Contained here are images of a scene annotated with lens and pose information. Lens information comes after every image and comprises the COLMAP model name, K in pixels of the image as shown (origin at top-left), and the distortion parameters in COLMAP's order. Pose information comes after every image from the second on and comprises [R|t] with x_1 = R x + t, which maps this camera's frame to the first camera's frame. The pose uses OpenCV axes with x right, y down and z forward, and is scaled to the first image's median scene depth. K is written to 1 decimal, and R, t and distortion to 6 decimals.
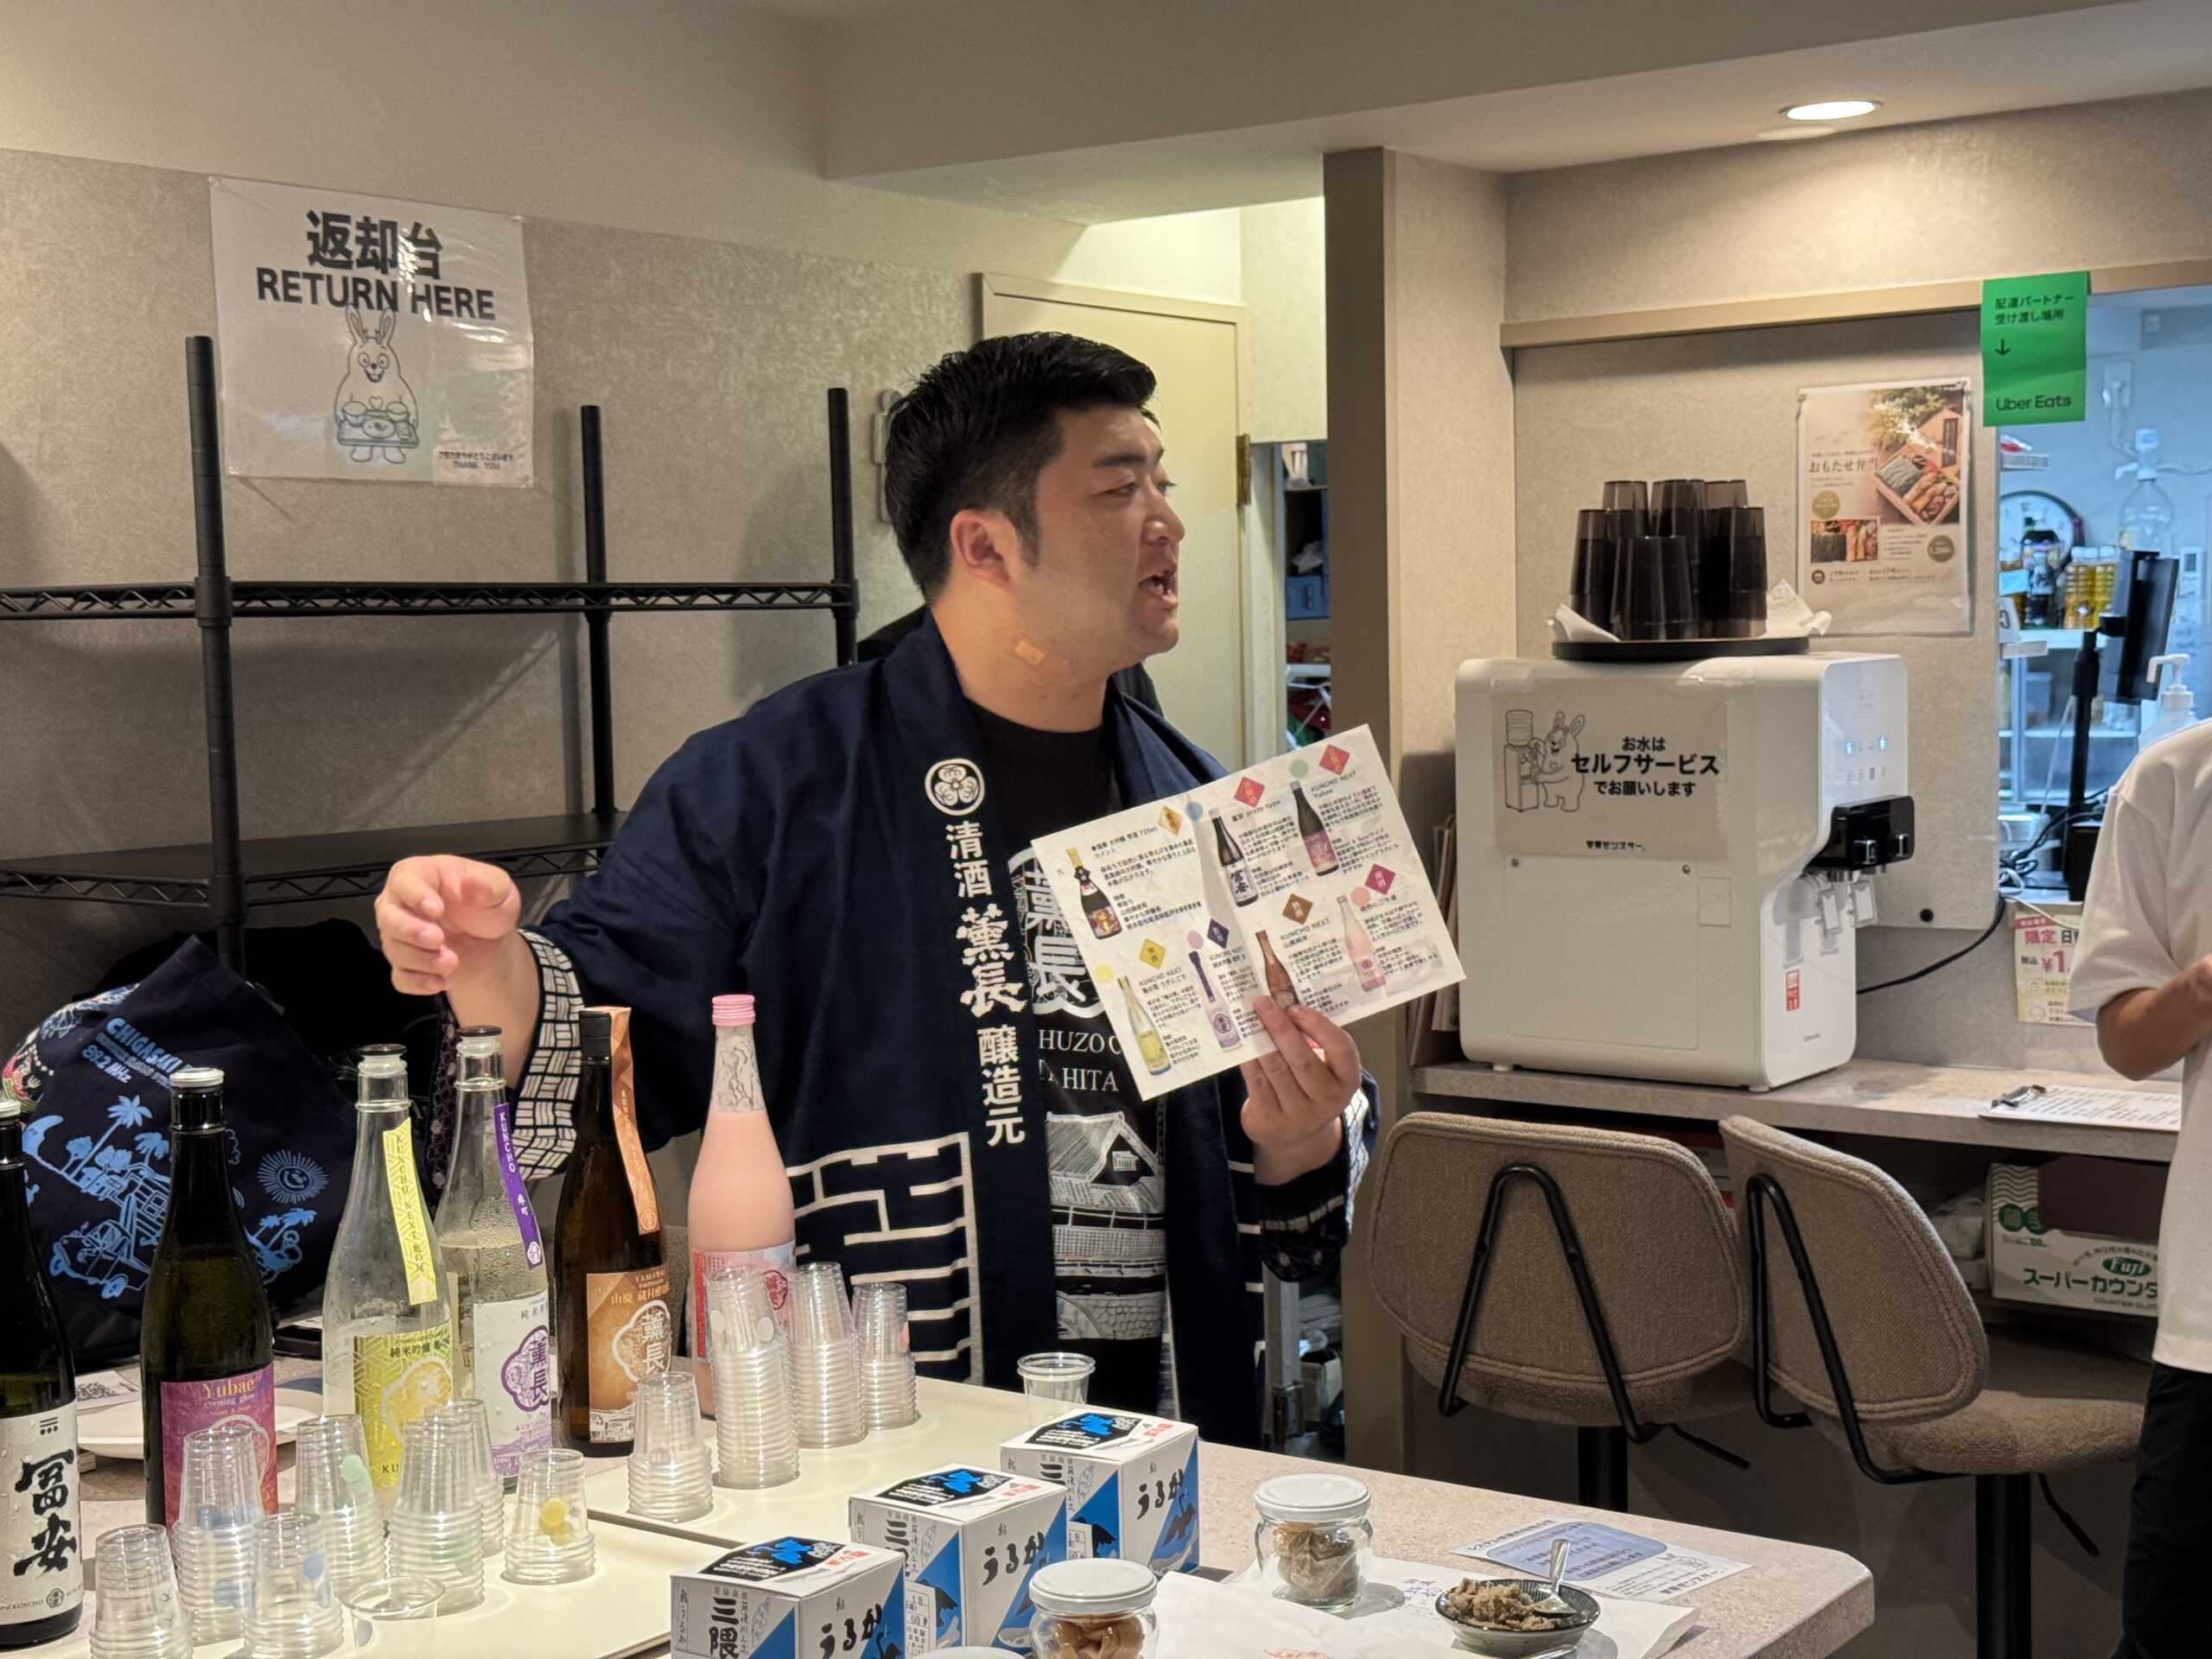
lens RADIAL K [[3118.4, 0, 1118.2], [0, 3118.4, 878.0], [0, 0, 1]] dist [0.111740, 0.124802]
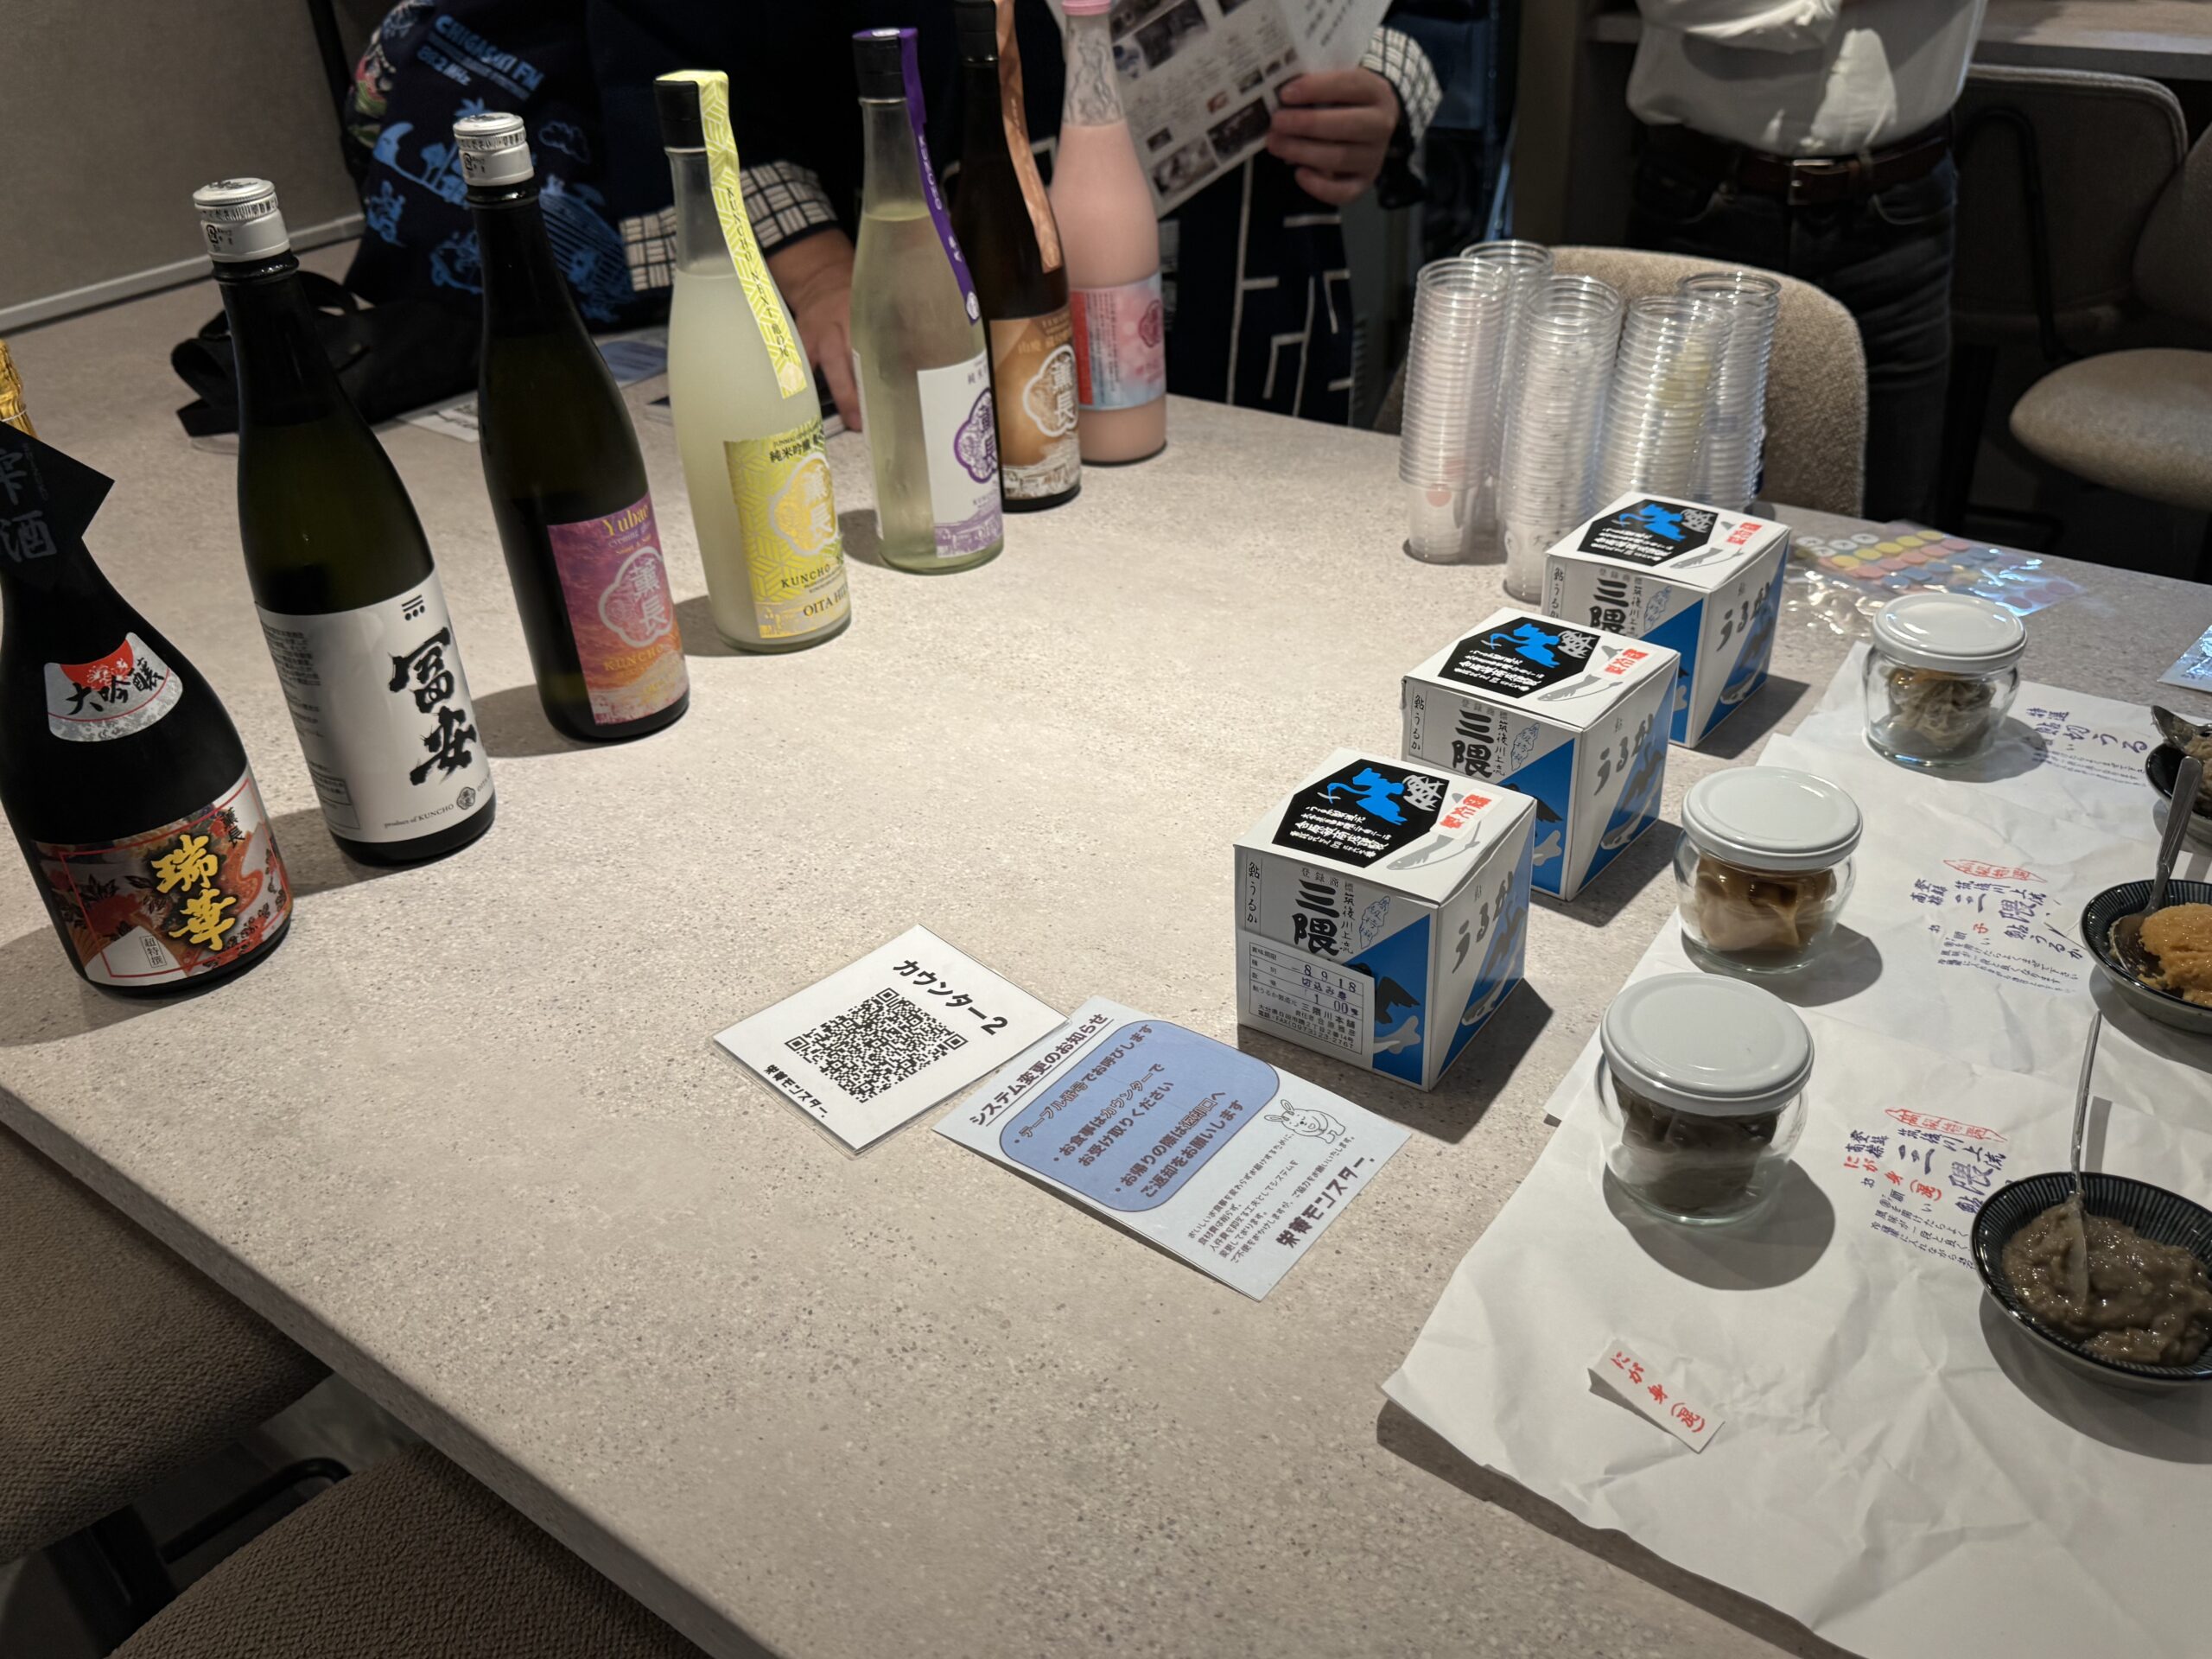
lens RADIAL K [[1861.7, 0, 1106.0], [0, 1861.7, 829.5], [0, 0, 1]] dist [0.123185, -0.293977]
pose [[0.998929, -0.022805, -0.040247, -0.077236], [0.038991, 0.883243, 0.467292, 0.003187], [0.024891, -0.468361, 0.883186, 0.299397]]
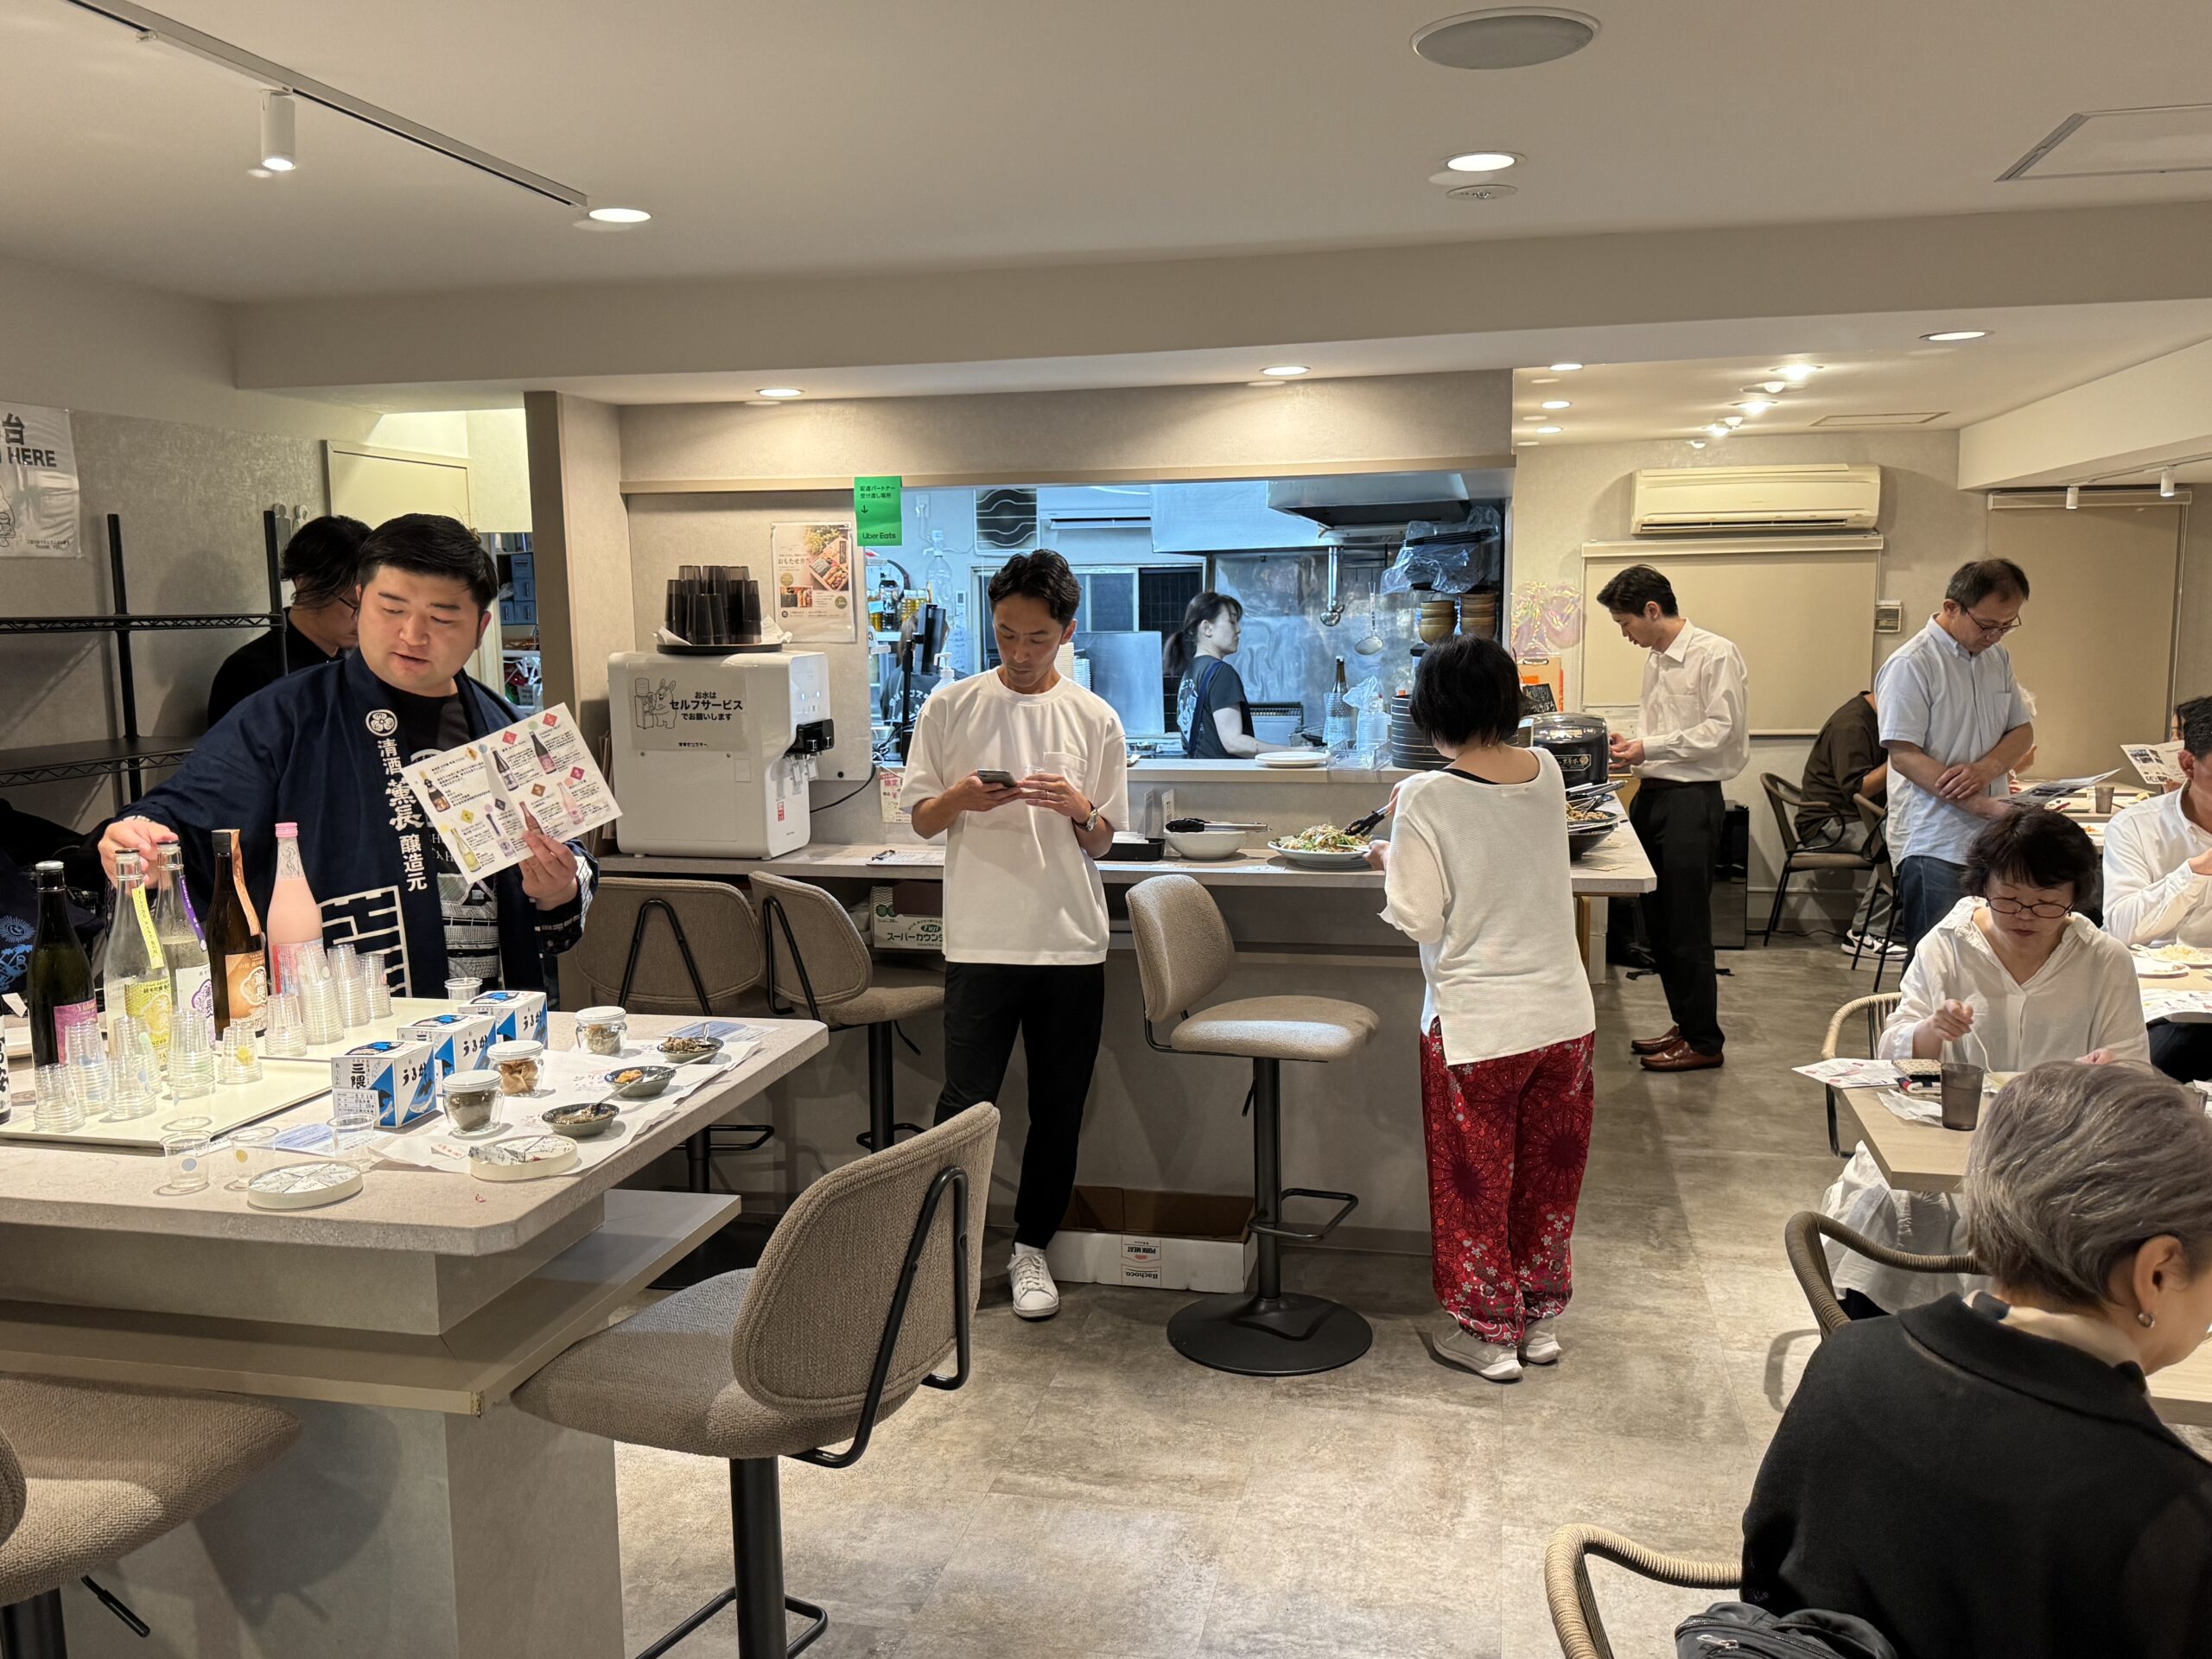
lens RADIAL K [[1861.7, 0, 1106.0], [0, 1861.7, 829.5], [0, 0, 1]] dist [0.123185, -0.293977]
pose [[0.922566, -0.037839, 0.383980, -0.070575], [0.025127, 0.998959, 0.038070, 0.005810], [-0.385021, -0.025474, 0.922556, -0.262101]]
